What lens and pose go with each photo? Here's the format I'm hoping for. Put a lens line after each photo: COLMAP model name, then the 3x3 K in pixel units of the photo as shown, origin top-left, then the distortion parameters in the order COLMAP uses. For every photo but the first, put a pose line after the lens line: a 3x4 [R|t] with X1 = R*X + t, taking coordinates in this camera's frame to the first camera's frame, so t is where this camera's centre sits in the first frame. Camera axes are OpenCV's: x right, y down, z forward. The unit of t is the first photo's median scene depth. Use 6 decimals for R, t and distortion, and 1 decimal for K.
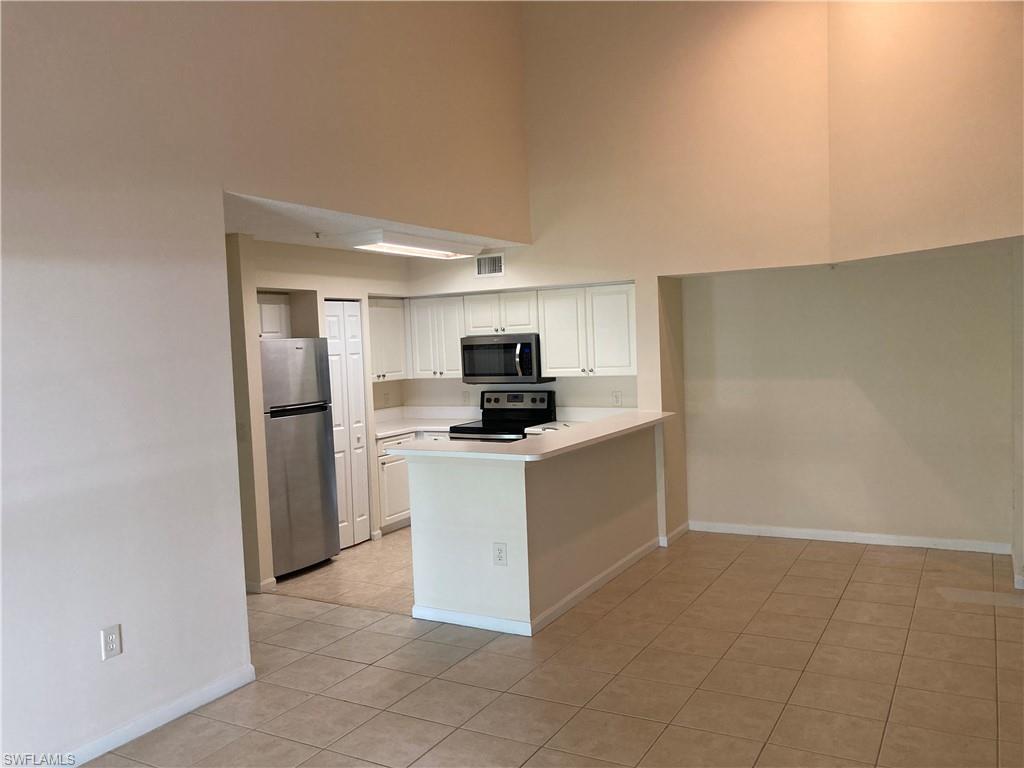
lens RADIAL K [[826.7, 0, 507.7], [0, 826.7, 378.0], [0, 0, 1]] dist [0.006594, -0.005483]
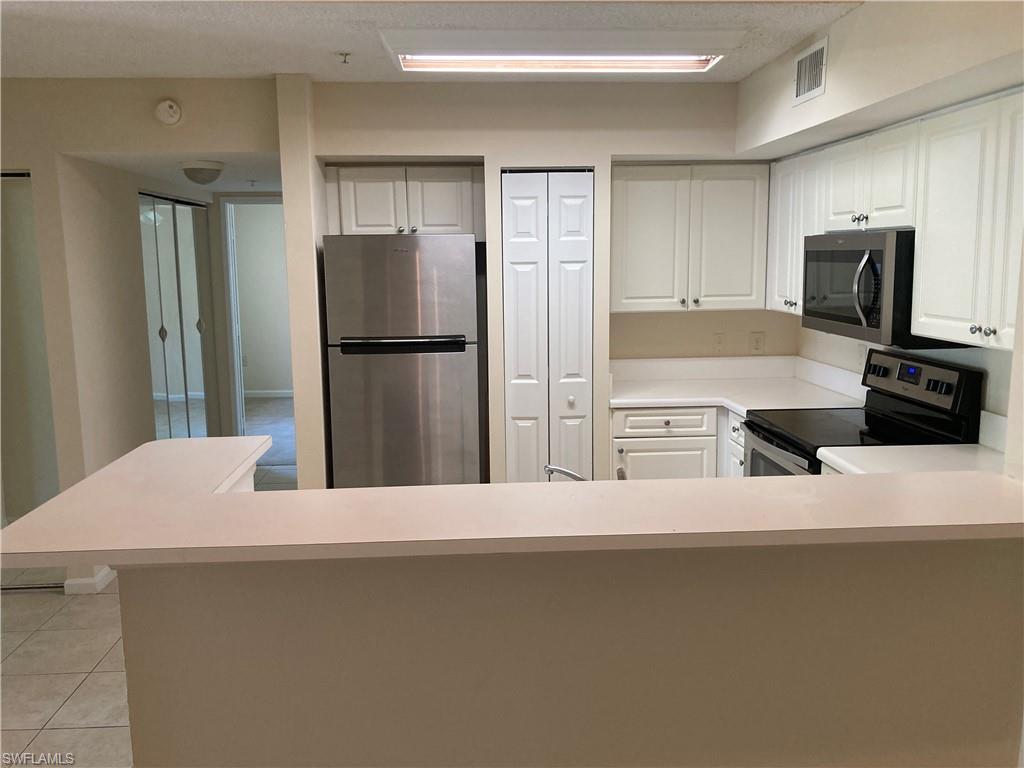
lens RADIAL K [[826.7, 0, 507.7], [0, 826.7, 378.0], [0, 0, 1]] dist [0.006594, -0.005483]
pose [[0.535512, 0.153826, -0.830400, 0.283439], [-0.046609, 0.987156, 0.152807, -0.033662], [0.843241, -0.043125, 0.535803, 0.606522]]
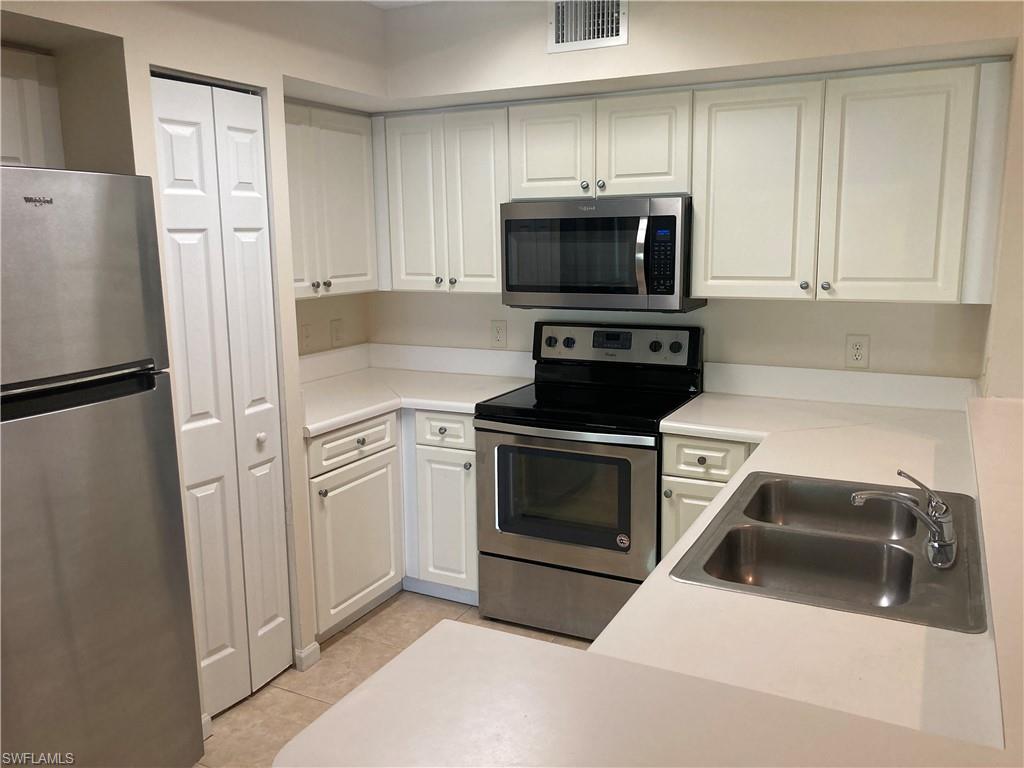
lens RADIAL K [[826.7, 0, 507.7], [0, 826.7, 378.0], [0, 0, 1]] dist [0.006594, -0.005483]
pose [[0.998727, 0.019903, 0.046348, -0.074893], [-0.025425, 0.992232, 0.121775, -0.009939], [-0.043564, -0.122798, 0.991475, 0.568928]]
